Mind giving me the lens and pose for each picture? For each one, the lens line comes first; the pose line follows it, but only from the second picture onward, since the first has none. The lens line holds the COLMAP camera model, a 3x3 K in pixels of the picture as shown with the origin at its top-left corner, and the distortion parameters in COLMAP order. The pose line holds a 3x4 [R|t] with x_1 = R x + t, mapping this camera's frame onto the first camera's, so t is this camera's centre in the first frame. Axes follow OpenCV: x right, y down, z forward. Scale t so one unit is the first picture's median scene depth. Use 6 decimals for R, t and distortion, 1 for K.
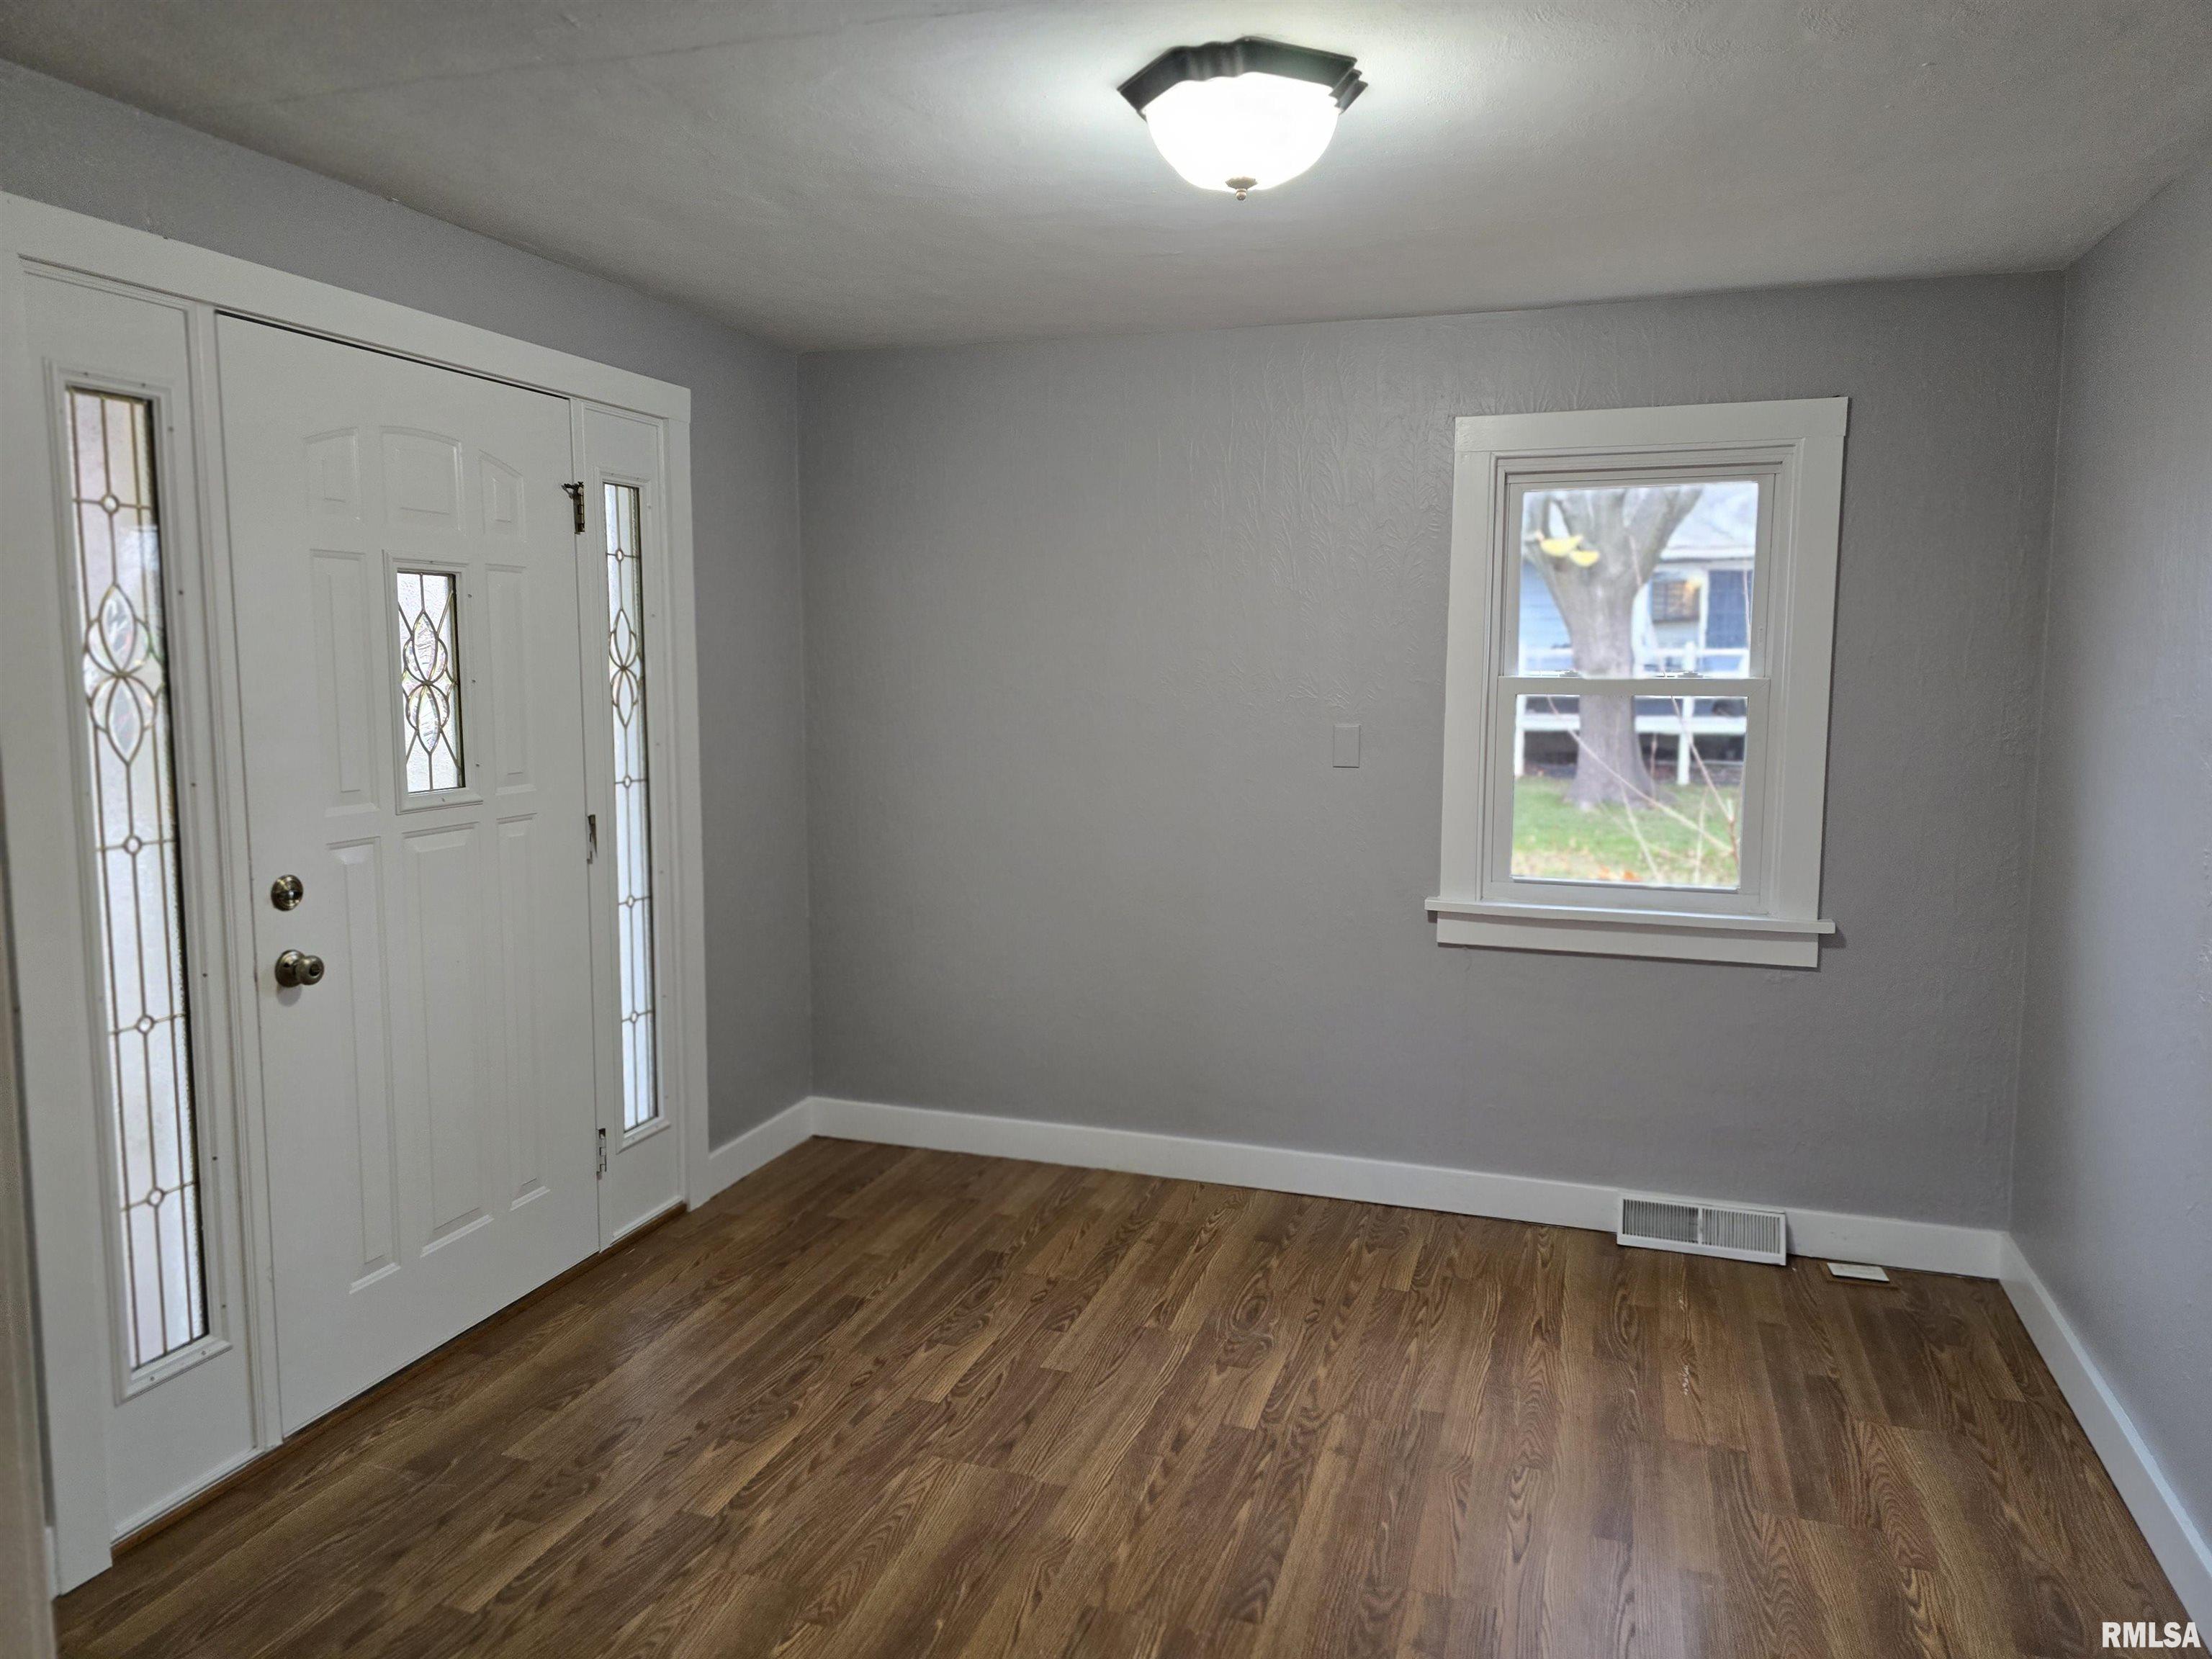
lens RADIAL K [[1476.0, 0, 1103.9], [0, 1476.0, 811.3], [0, 0, 1]] dist [0.085176, -0.075317]
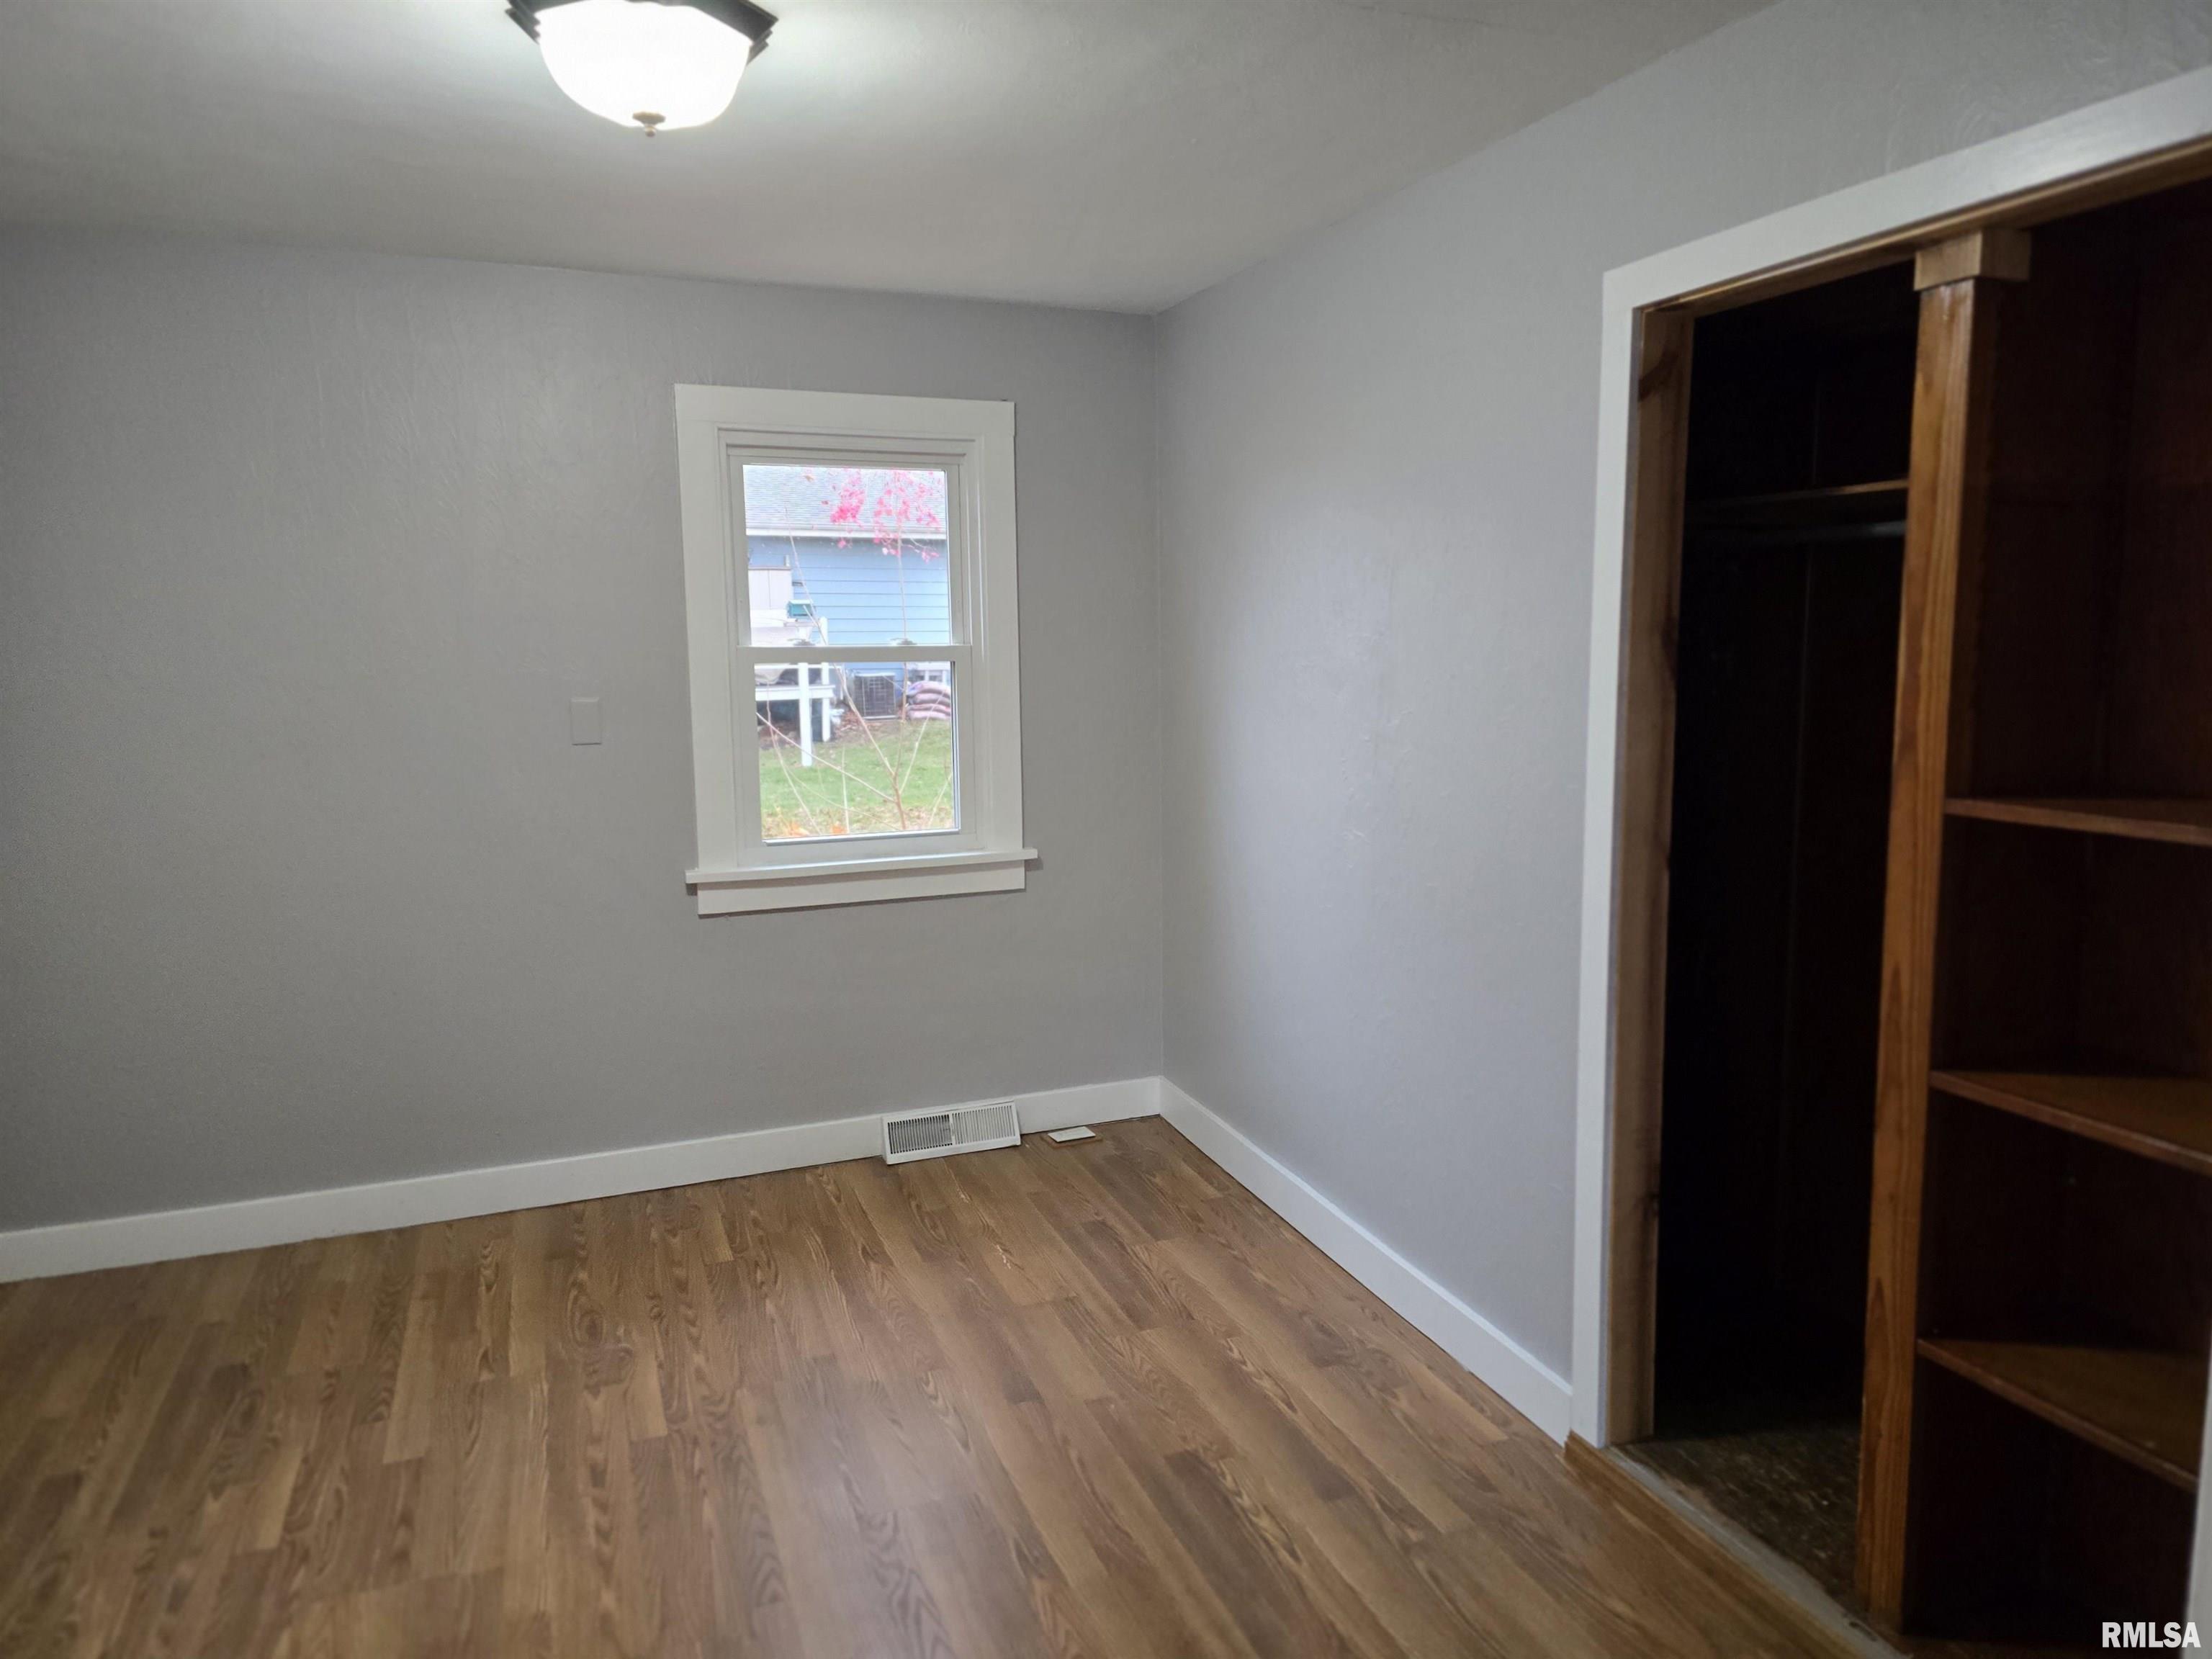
lens RADIAL K [[1476.0, 0, 1097.5], [0, 1476.0, 814.5], [0, 0, 1]] dist [0.085176, -0.075317]
pose [[0.775345, -0.093256, 0.624615, -0.209111], [0.082045, 0.995530, 0.046789, -0.003541], [-0.626186, 0.014969, 0.779530, 0.060652]]
